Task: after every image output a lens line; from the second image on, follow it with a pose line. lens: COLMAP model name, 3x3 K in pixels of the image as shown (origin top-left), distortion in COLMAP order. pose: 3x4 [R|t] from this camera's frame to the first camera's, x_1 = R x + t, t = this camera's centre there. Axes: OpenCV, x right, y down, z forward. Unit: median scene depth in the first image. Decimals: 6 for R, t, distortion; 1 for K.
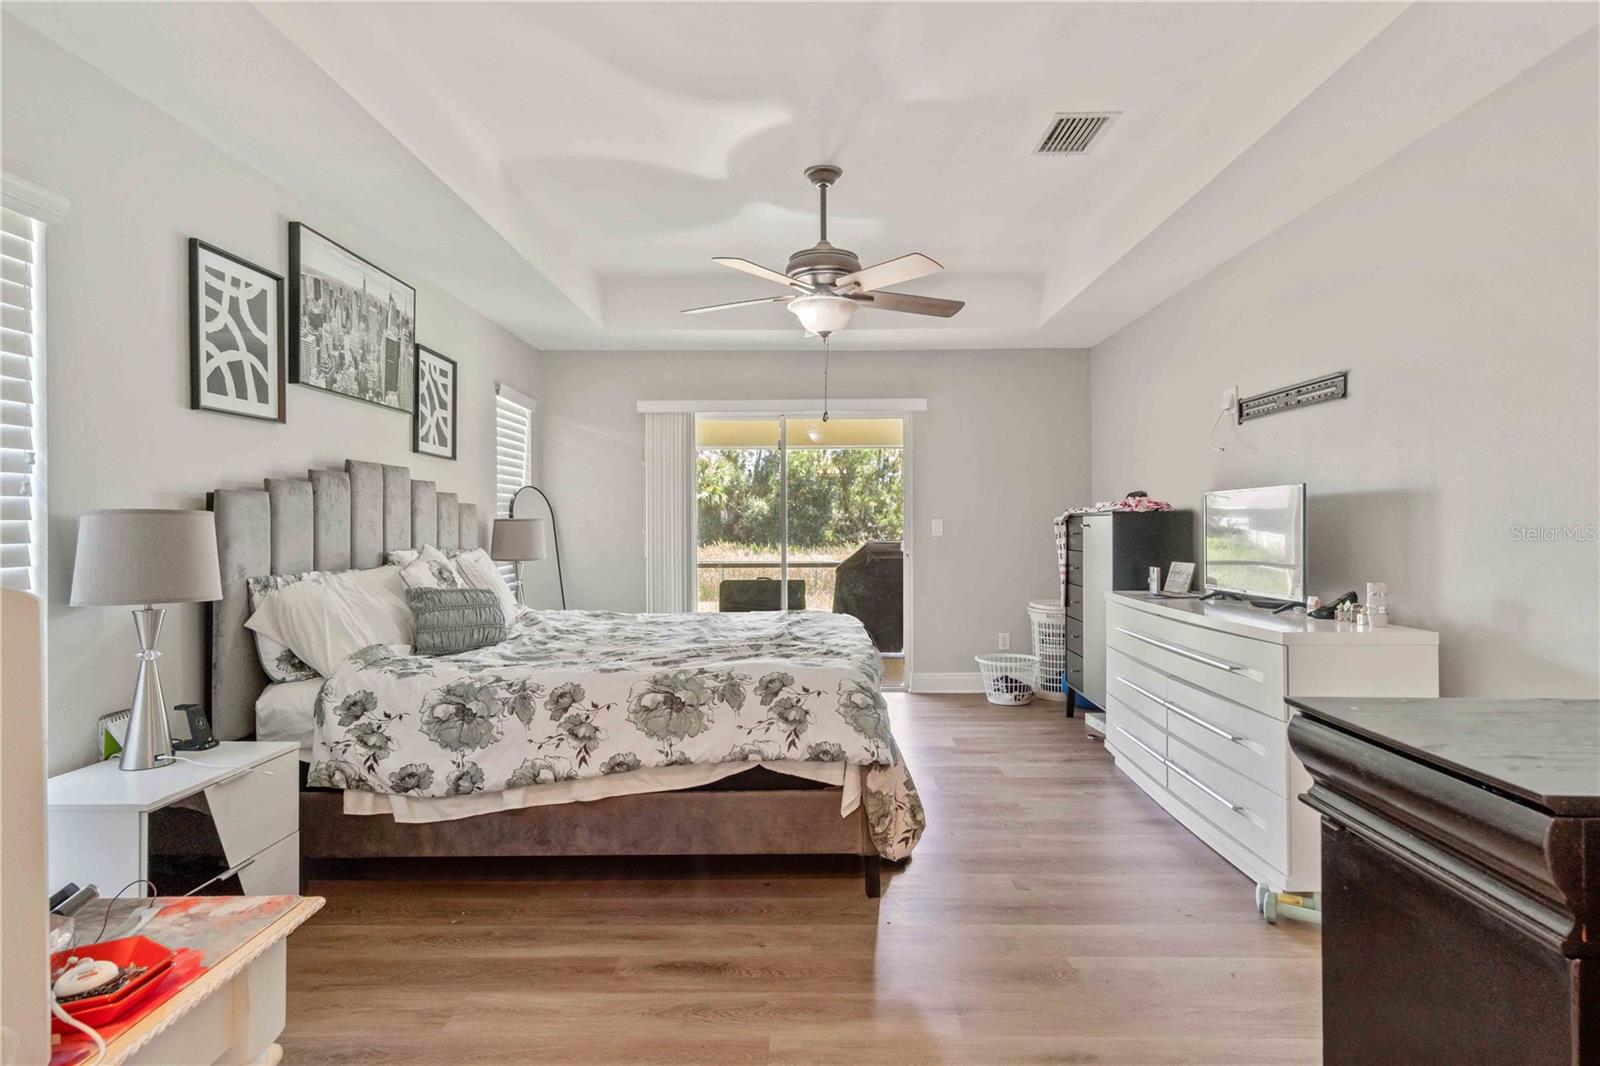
lens RADIAL K [[837.3, 0, 803.5], [0, 837.3, 527.9], [0, 0, 1]] dist [0.001485, -0.000002]
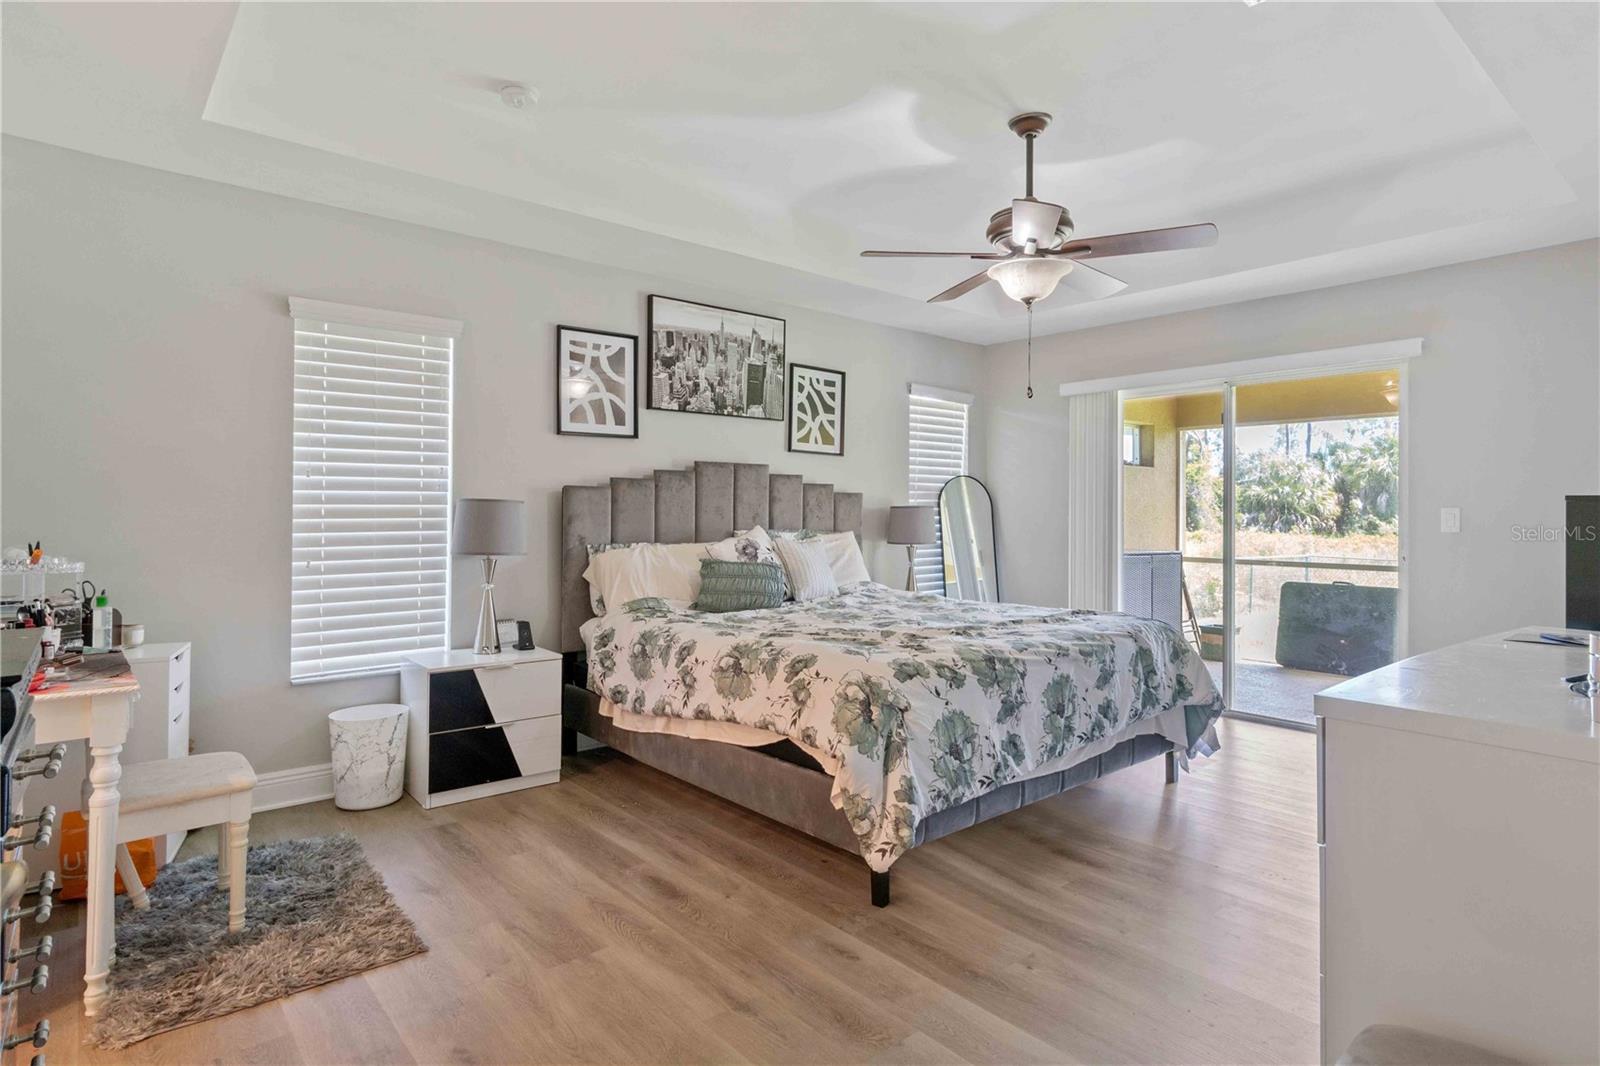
lens RADIAL K [[846.8, 0, 808.1], [0, 846.8, 508.6], [0, 0, 1]] dist [0.000344, -0.000027]
pose [[0.661752, 0.004699, -0.749708, 0.637114], [-0.011616, 0.999925, -0.003985, -0.002402], [0.749632, 0.011346, 0.661757, 0.258545]]
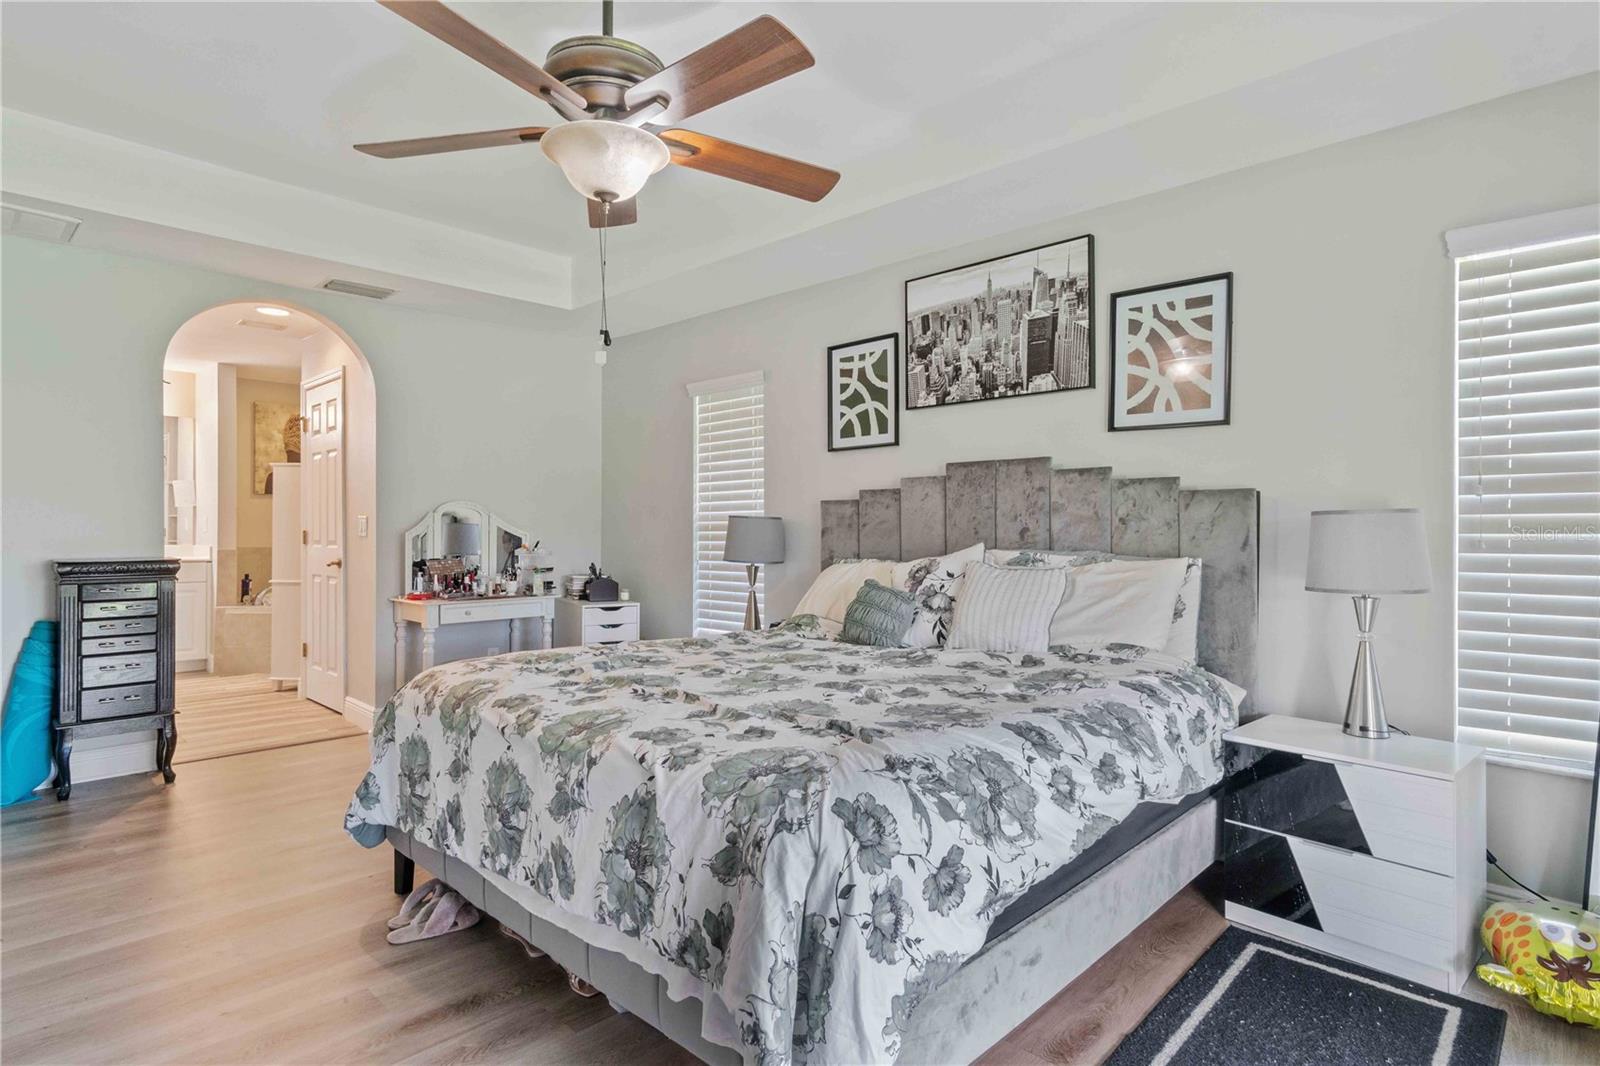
lens RADIAL K [[837.3, 0, 803.5], [0, 837.3, 527.9], [0, 0, 1]] dist [0.001485, -0.000002]
pose [[-0.685838, 0.004831, -0.727738, 0.415023], [-0.002023, 0.999961, 0.008546, -0.006250], [0.727752, 0.007333, -0.685801, 1.743044]]
